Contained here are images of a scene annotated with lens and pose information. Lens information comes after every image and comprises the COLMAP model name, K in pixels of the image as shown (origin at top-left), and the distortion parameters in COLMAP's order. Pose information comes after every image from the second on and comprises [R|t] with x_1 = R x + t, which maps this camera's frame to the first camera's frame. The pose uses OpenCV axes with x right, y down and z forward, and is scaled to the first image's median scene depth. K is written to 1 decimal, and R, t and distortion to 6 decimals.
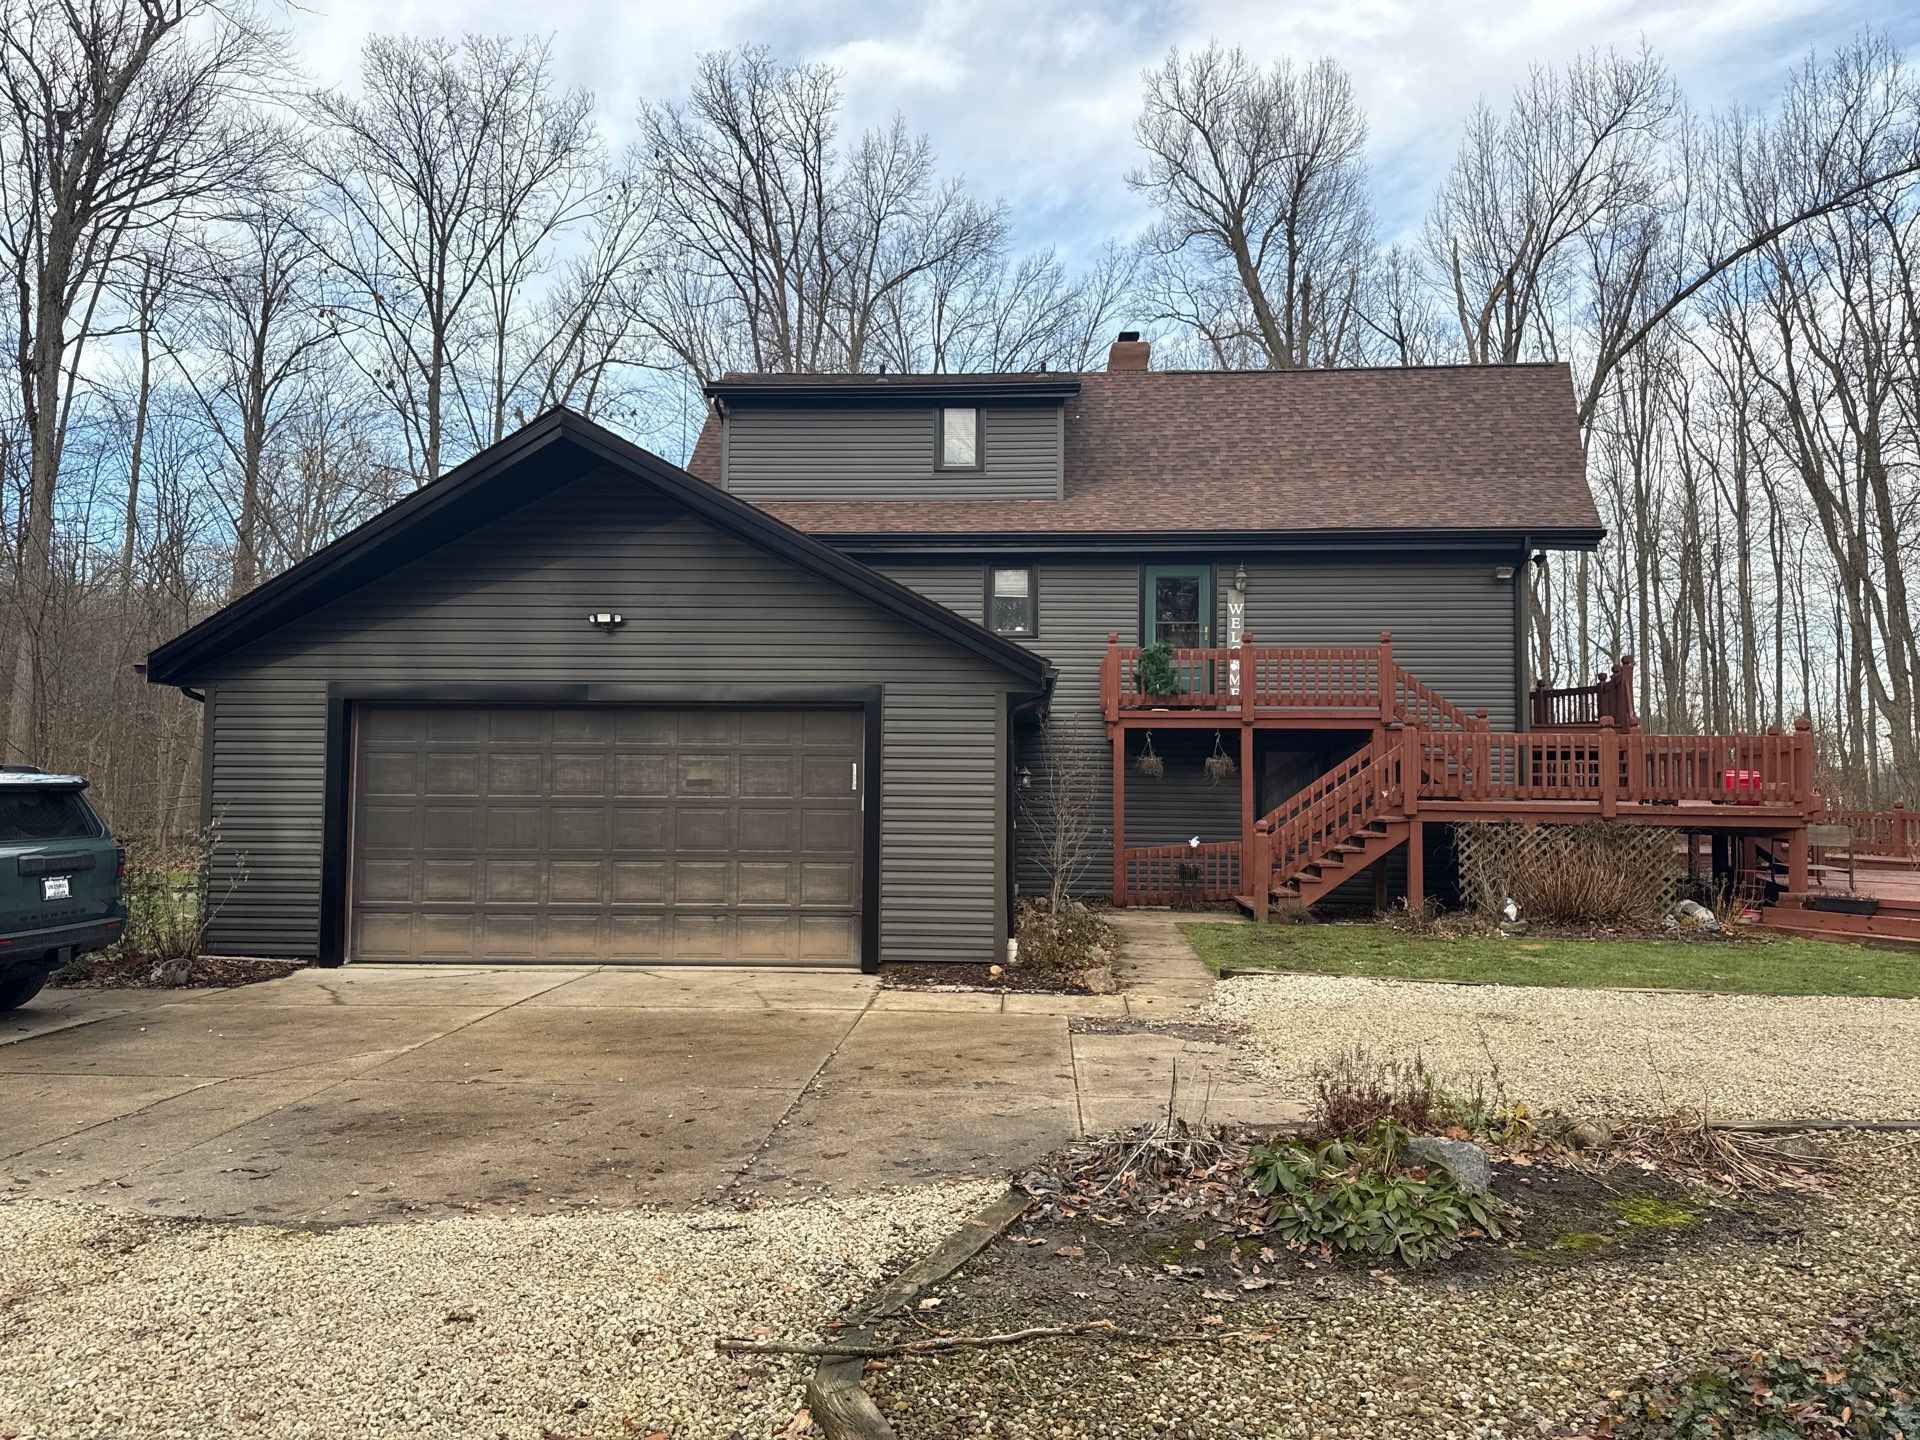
lens RADIAL K [[1304.1, 0, 978.9], [0, 1304.1, 721.3], [0, 0, 1]] dist [0.110652, -0.144014]
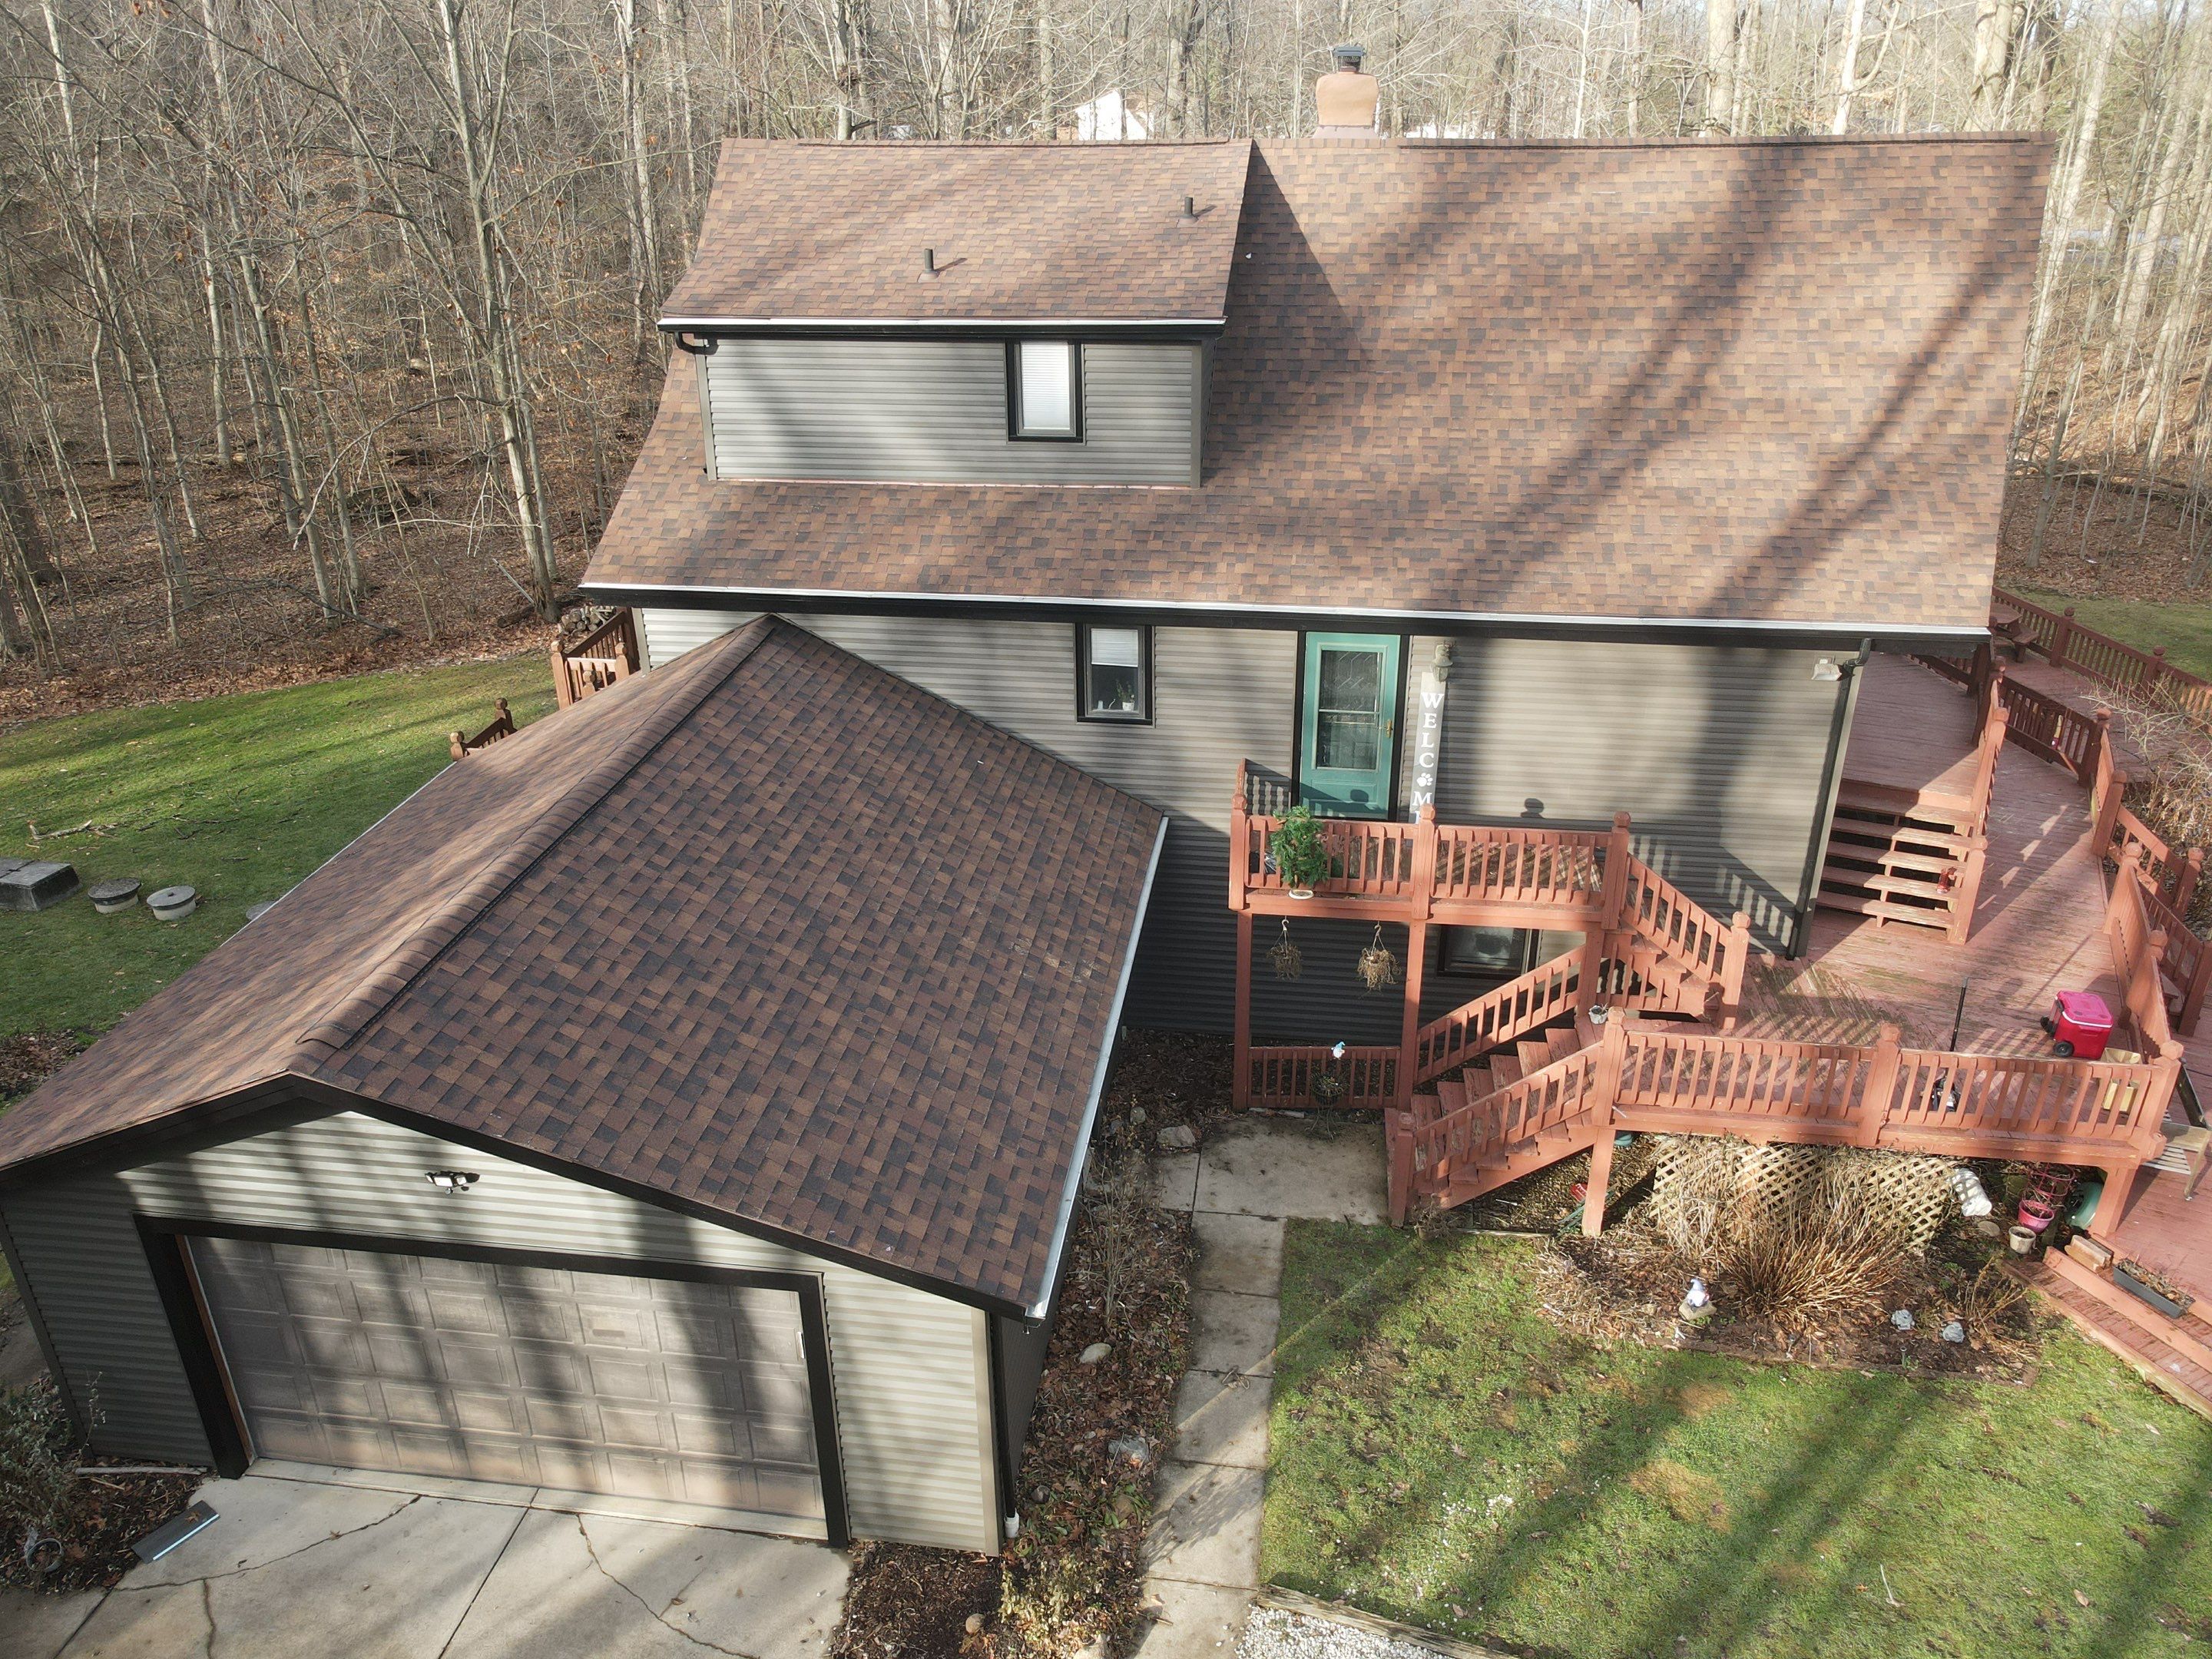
lens RADIAL K [[1563.2, 0, 1136.9], [0, 1563.2, 828.0], [0, 0, 1]] dist [-0.001380, 0.006002]
pose [[0.996402, 0.024494, -0.081142, 0.130755], [0.016276, 0.884225, 0.466778, -0.503581], [0.083180, -0.466418, 0.880645, 0.266740]]
